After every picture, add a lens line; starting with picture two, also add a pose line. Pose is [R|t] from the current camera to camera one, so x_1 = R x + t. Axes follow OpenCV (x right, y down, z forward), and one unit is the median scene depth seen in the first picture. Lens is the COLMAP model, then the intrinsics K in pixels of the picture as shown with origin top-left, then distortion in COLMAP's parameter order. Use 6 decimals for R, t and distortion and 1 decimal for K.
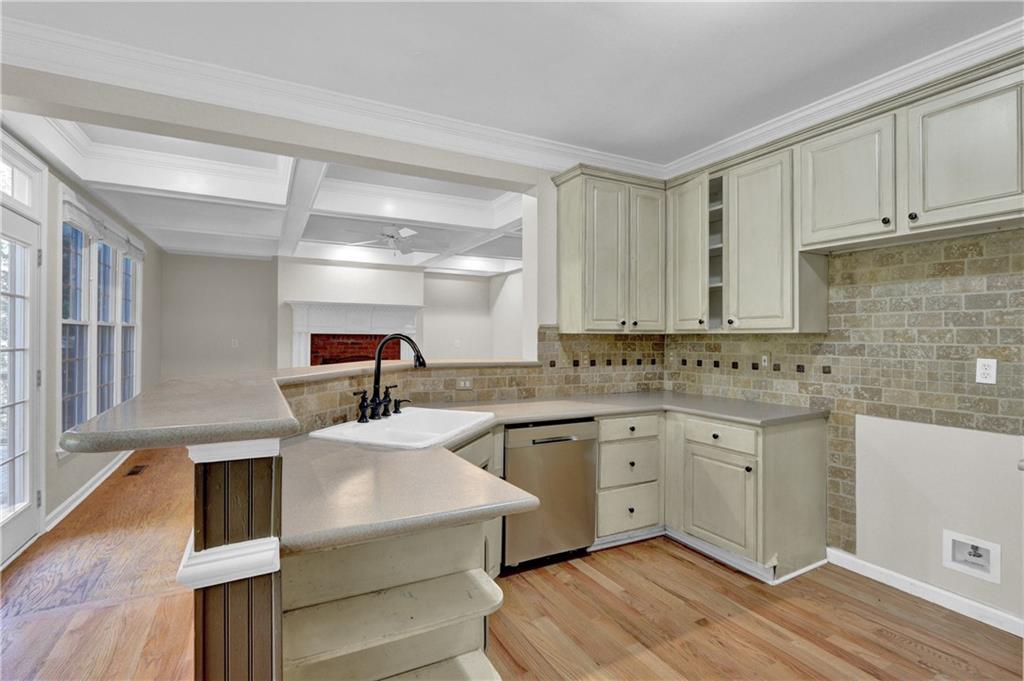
lens RADIAL K [[479.5, 0, 502.9], [0, 479.5, 338.5], [0, 0, 1]] dist [-0.018390, 0.000502]
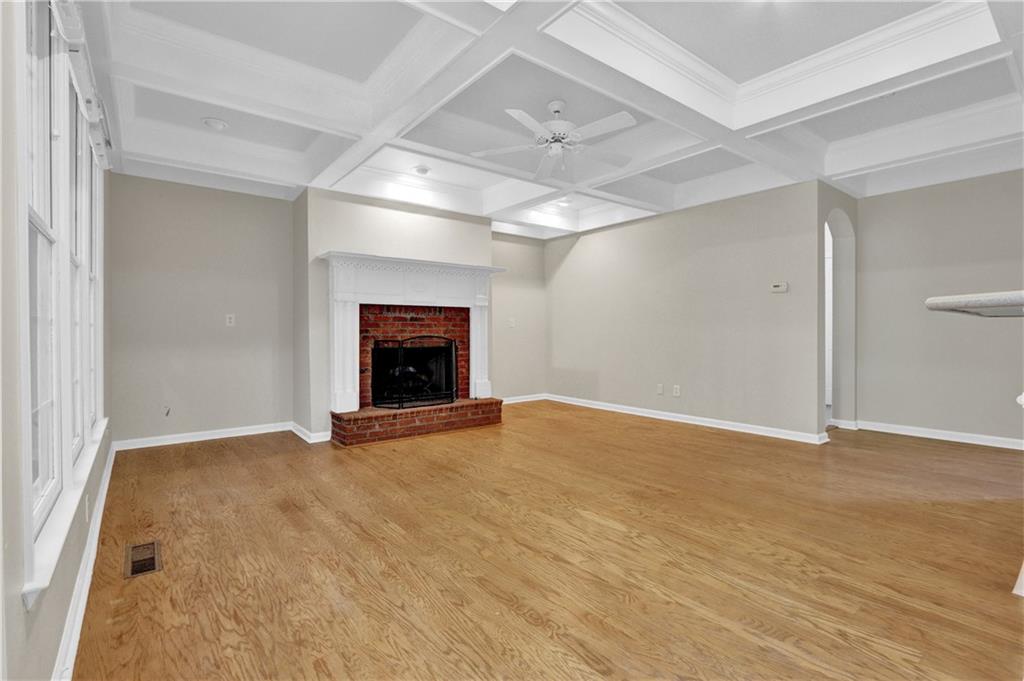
lens RADIAL K [[477.7, 0, 498.1], [0, 477.7, 336.6], [0, 0, 1]] dist [-0.009984, 0.000058]
pose [[0.984264, -0.012491, 0.176262, -0.679918], [0.011223, 0.999903, 0.008193, 0.068912], [-0.176347, -0.006086, 0.984309, 0.622417]]
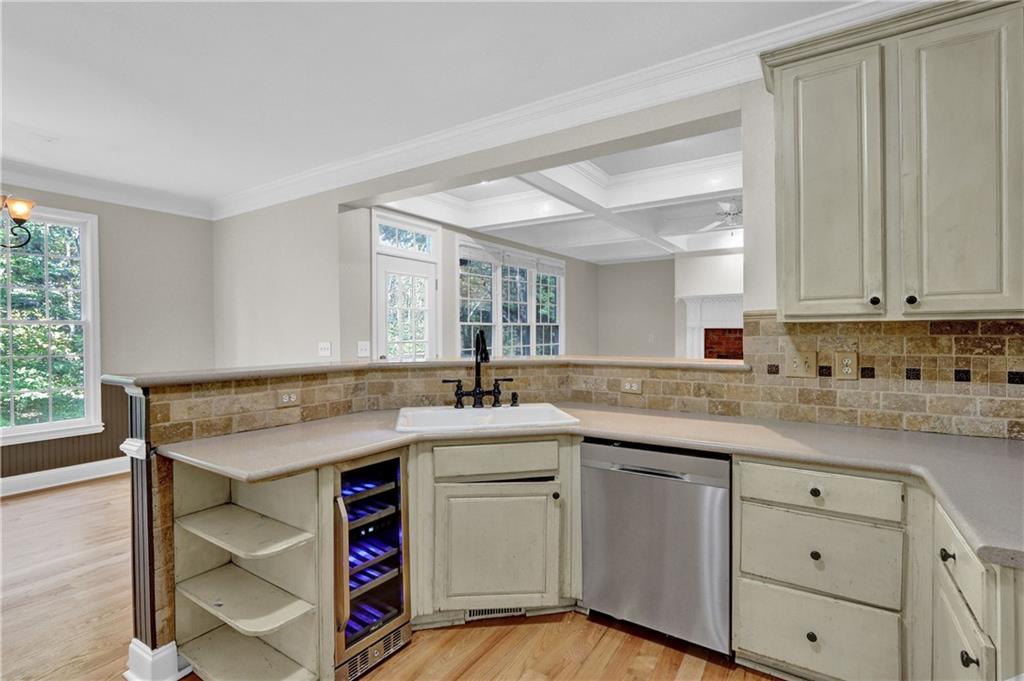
lens RADIAL K [[479.5, 0, 502.9], [0, 479.5, 338.5], [0, 0, 1]] dist [-0.018390, 0.000502]
pose [[0.488457, 0.001594, -0.872587, 0.499423], [0.006848, 0.999961, 0.005660, 0.004004], [0.872561, -0.008740, 0.488426, 0.361837]]
